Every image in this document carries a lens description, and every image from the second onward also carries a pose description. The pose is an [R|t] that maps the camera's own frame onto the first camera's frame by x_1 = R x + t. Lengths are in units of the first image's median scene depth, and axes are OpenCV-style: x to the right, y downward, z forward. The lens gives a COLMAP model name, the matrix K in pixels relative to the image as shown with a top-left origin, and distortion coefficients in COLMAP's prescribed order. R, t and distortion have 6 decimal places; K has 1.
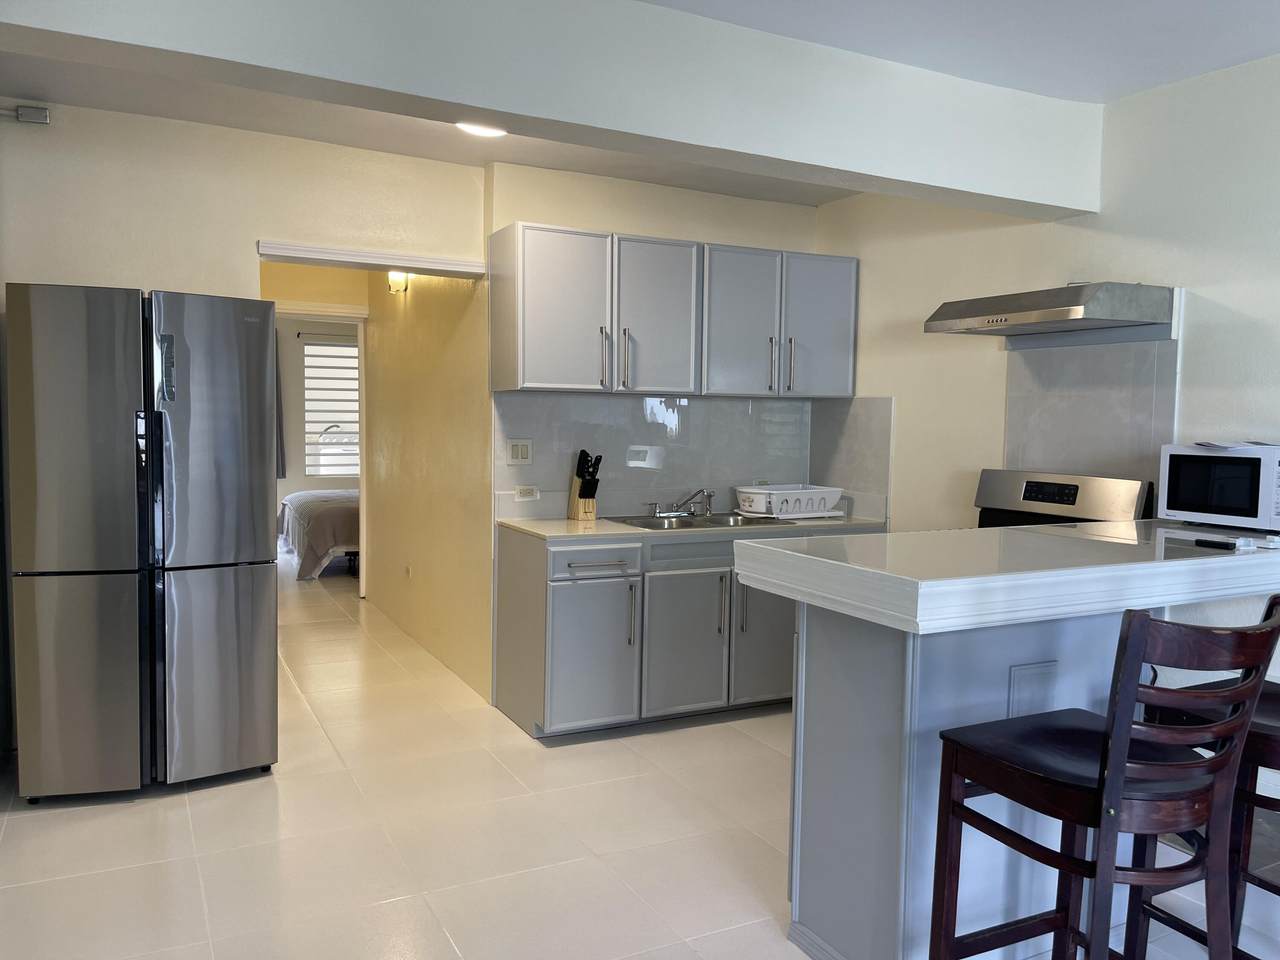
lens RADIAL K [[974.9, 0, 653.4], [0, 974.9, 486.0], [0, 0, 1]] dist [0.102336, -0.128218]
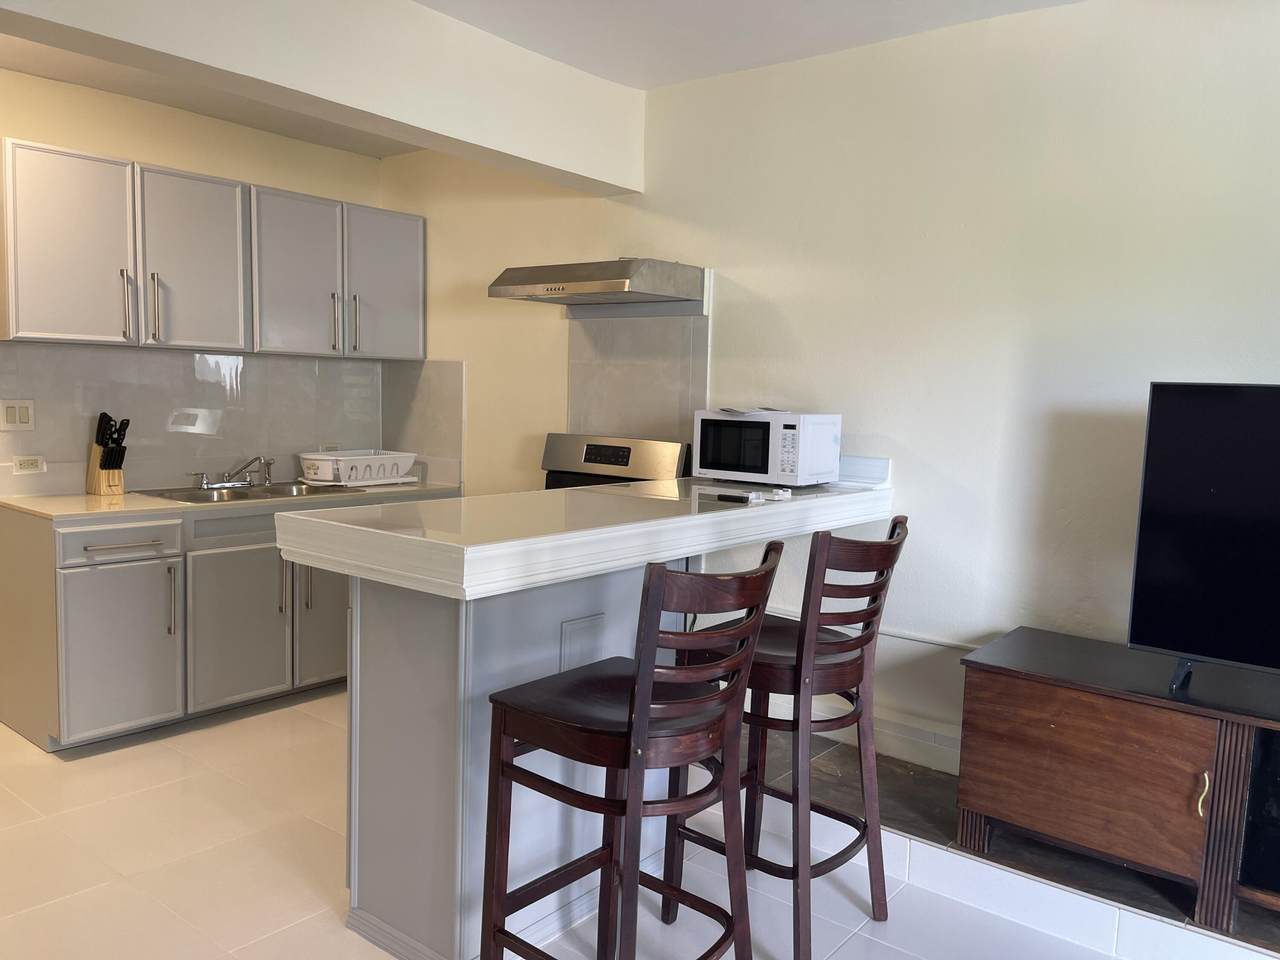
lens RADIAL K [[975.6, 0, 649.2], [0, 975.6, 479.2], [0, 0, 1]] dist [0.097065, -0.129466]
pose [[0.918211, -0.025551, 0.395267, 0.025180], [0.013994, 0.999387, 0.032094, -0.000045], [-0.395844, -0.023938, 0.918006, 0.012581]]
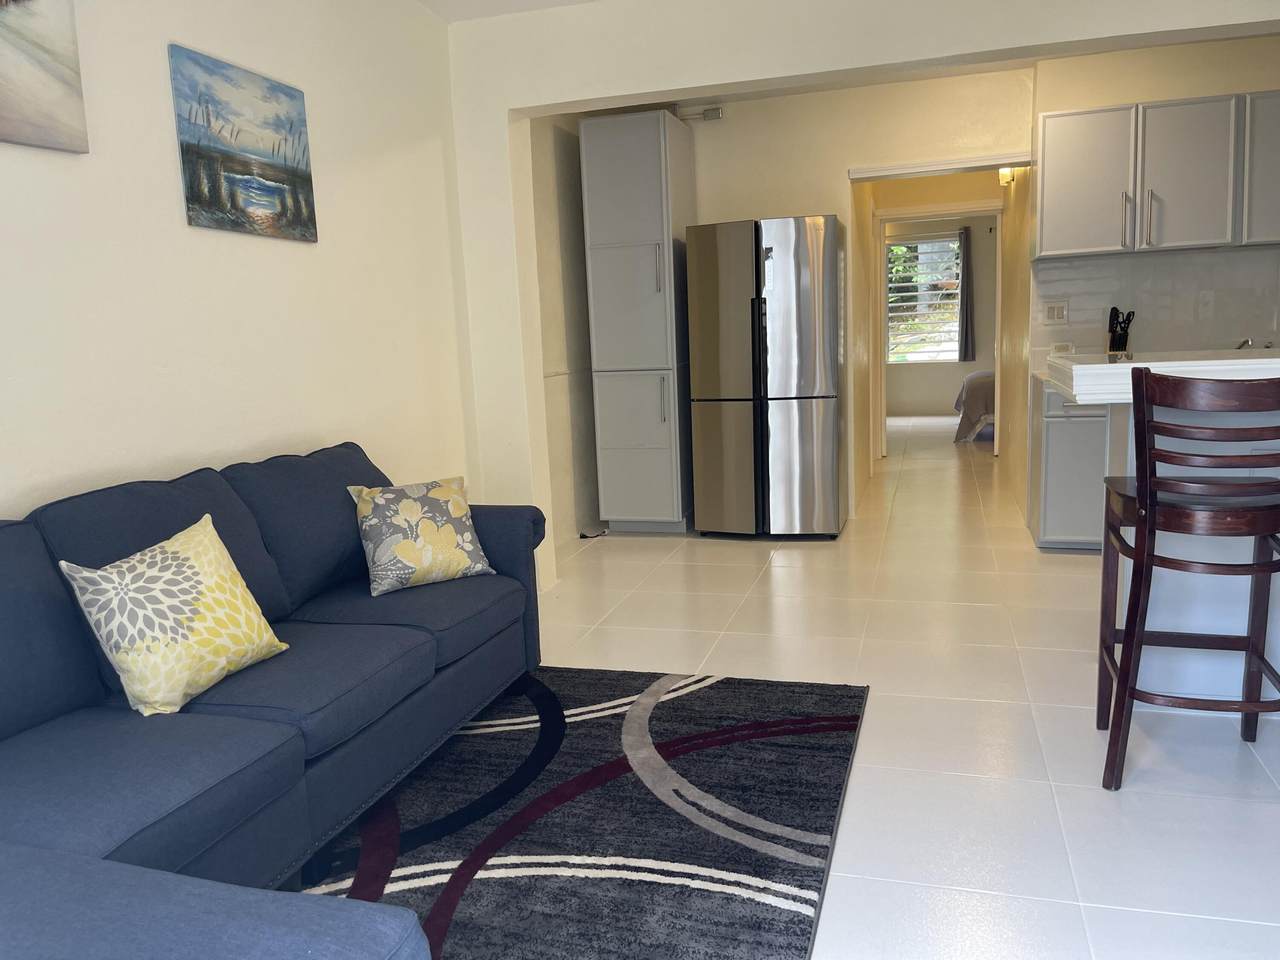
lens RADIAL K [[969.3, 0, 640.0], [0, 969.3, 480.0], [0, 0, 1]] dist [0.092044, -0.122792]
pose [[0.710531, 0.057688, -0.701297, 0.400382], [0.007779, 0.995929, 0.089805, 0.063235], [0.703623, -0.069265, 0.707190, -0.217761]]
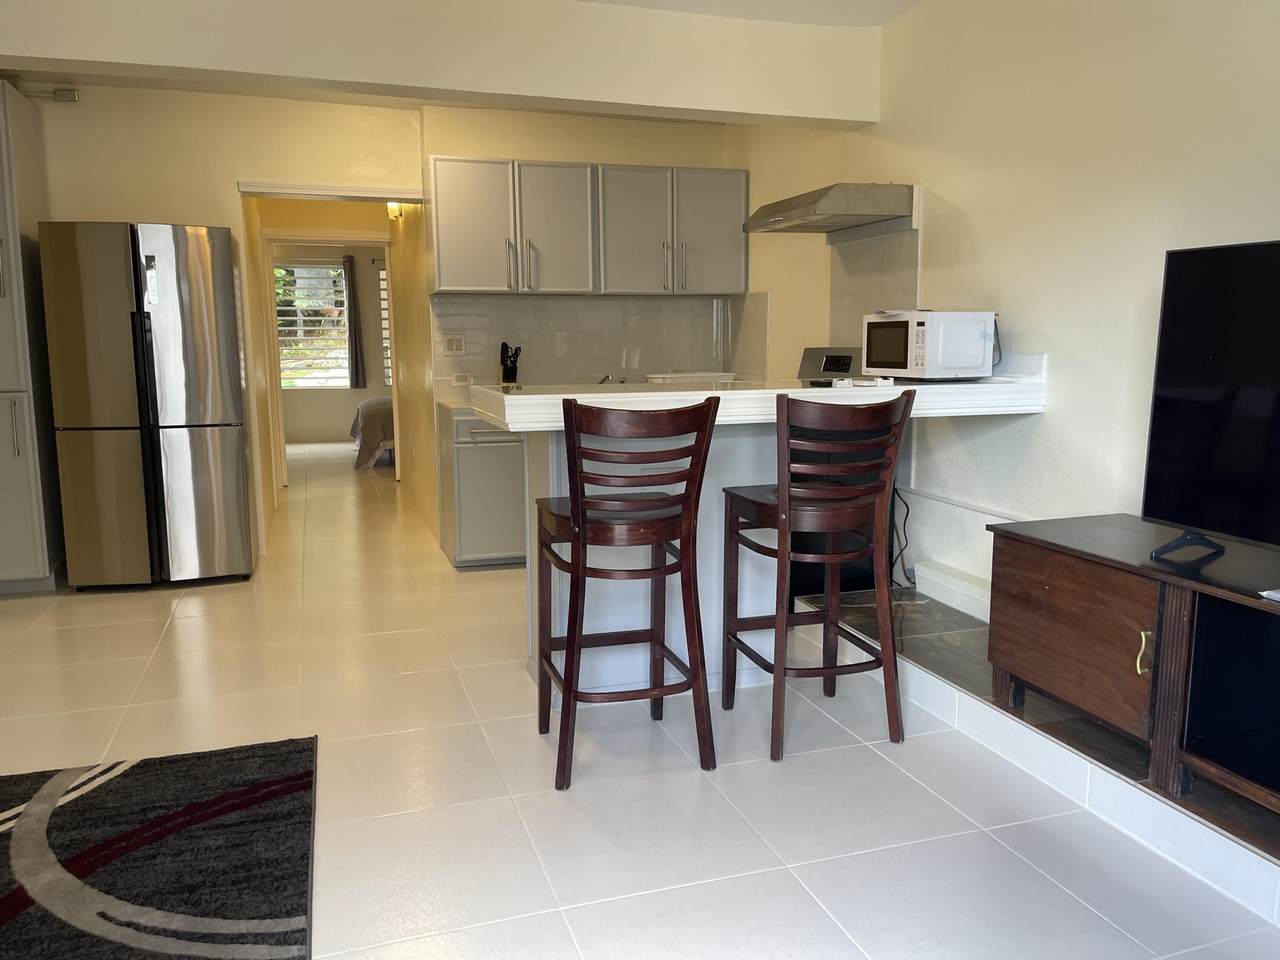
lens RADIAL K [[969.3, 0, 640.0], [0, 969.3, 480.0], [0, 0, 1]] dist [0.092044, -0.122792]
pose [[0.985208, 0.001520, -0.171357, 0.357042], [0.010463, 0.997561, 0.069007, 0.061552], [0.171044, -0.069780, 0.982789, -0.211235]]
